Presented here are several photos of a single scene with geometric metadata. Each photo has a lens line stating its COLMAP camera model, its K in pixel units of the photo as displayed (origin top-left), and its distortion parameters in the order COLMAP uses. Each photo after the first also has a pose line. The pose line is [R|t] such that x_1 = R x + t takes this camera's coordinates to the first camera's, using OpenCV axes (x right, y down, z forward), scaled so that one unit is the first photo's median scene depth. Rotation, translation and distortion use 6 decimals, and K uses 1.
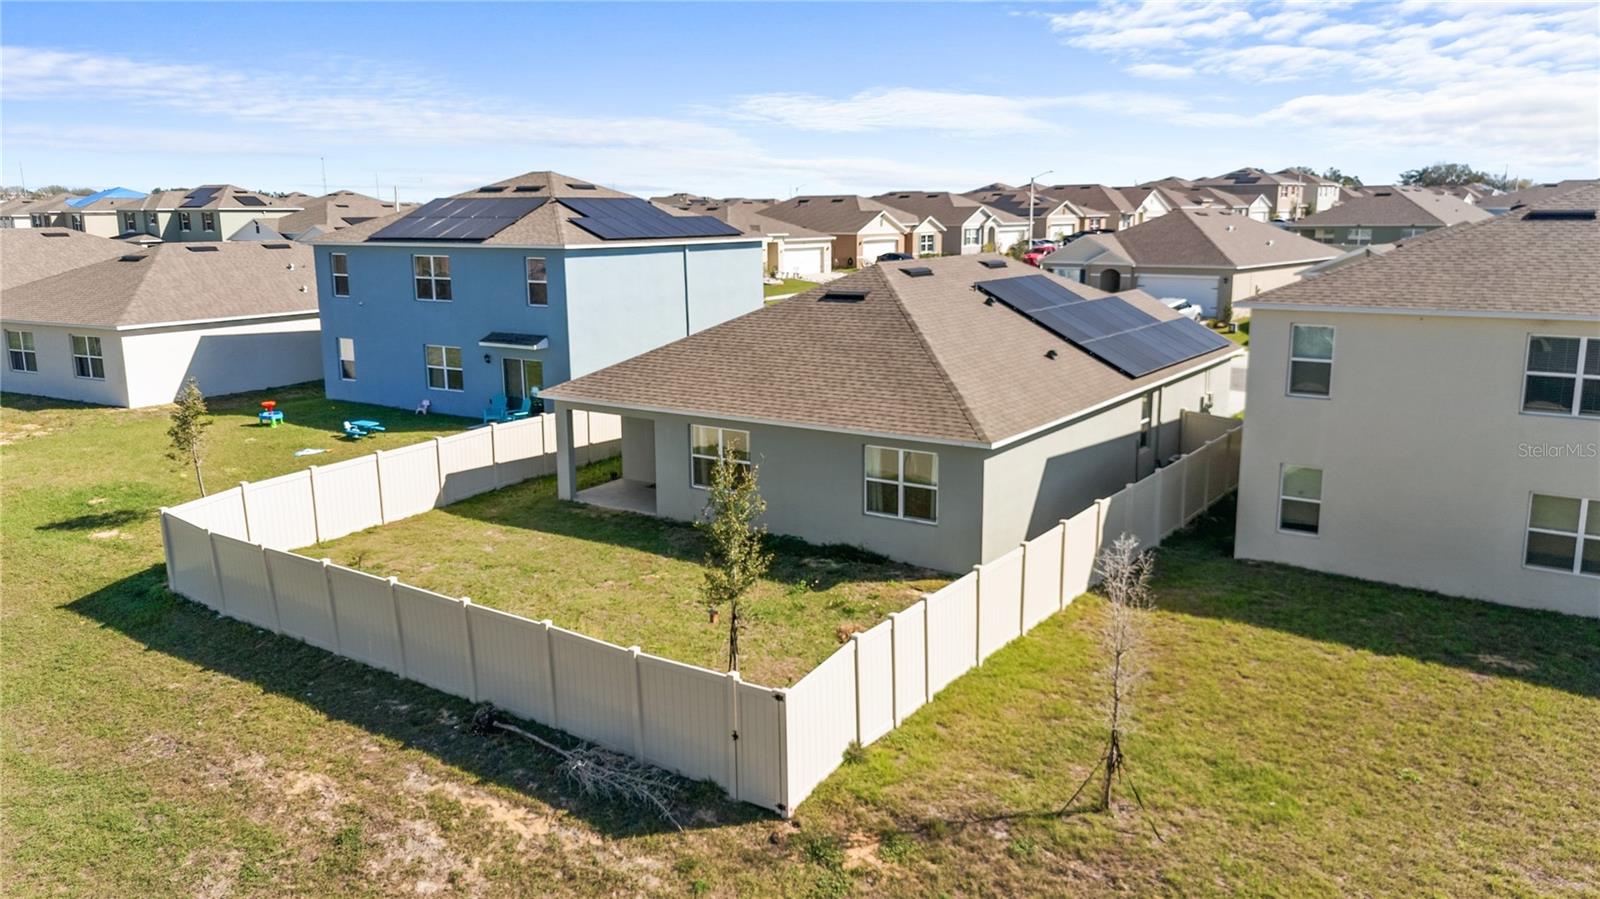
lens RADIAL K [[1186.3, 0, 806.6], [0, 1186.3, 442.4], [0, 0, 1]] dist [0.050565, -0.051110]
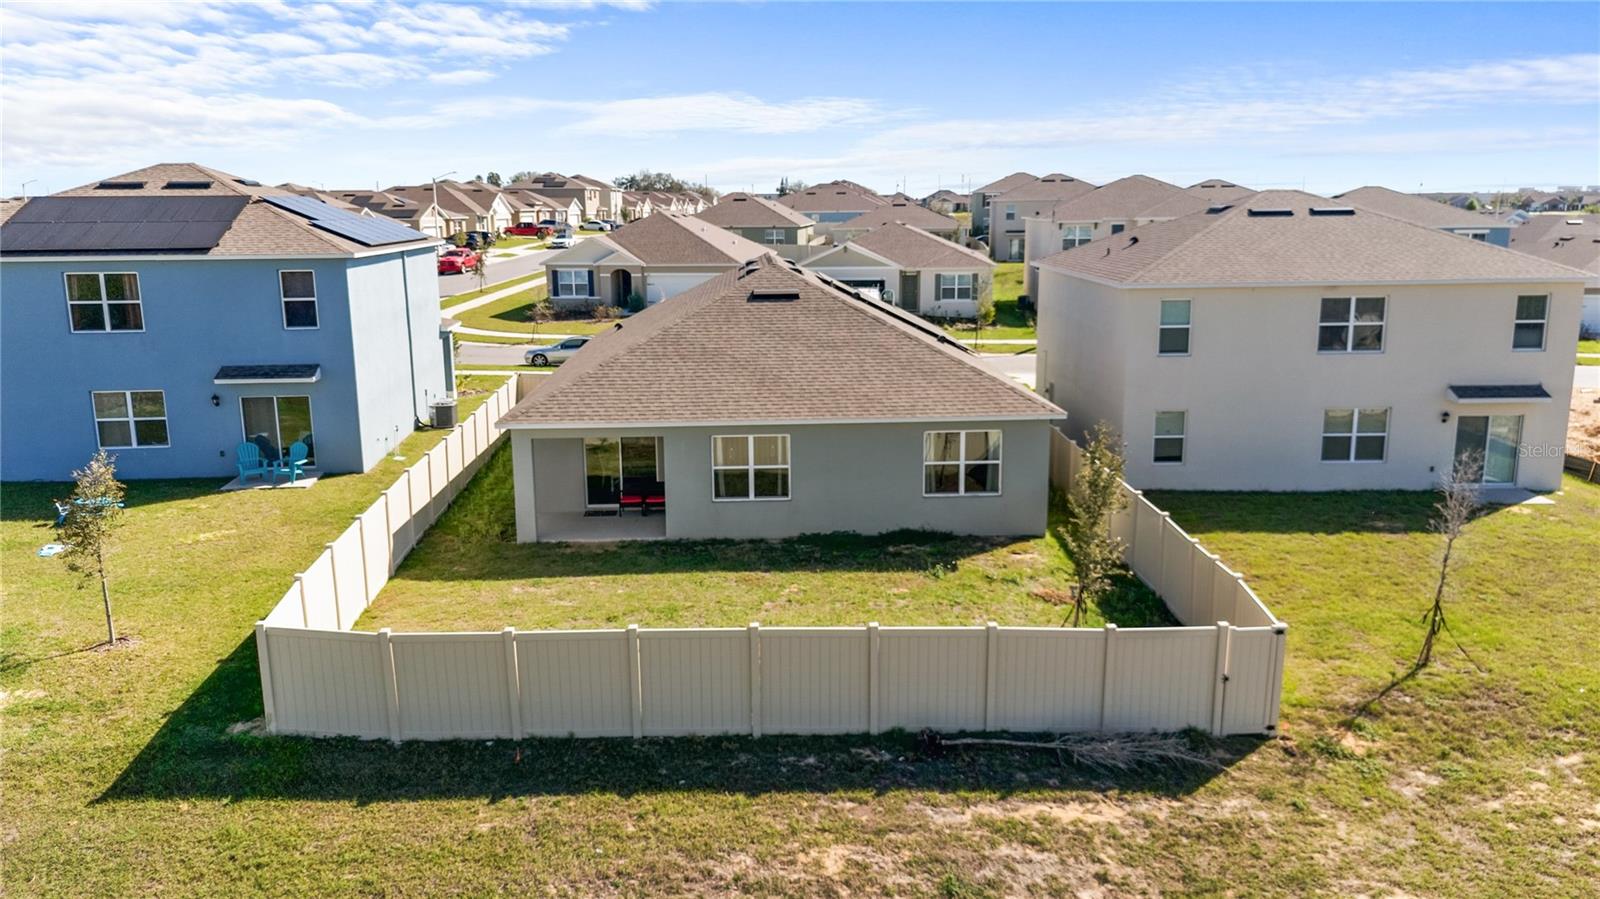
lens RADIAL K [[1186.3, 0, 806.6], [0, 1186.3, 442.4], [0, 0, 1]] dist [0.050565, -0.051110]
pose [[0.800570, -0.117365, 0.587633, -0.683214], [0.118673, 0.992262, 0.036504, -0.040932], [-0.587370, 0.040512, 0.808304, 0.214581]]
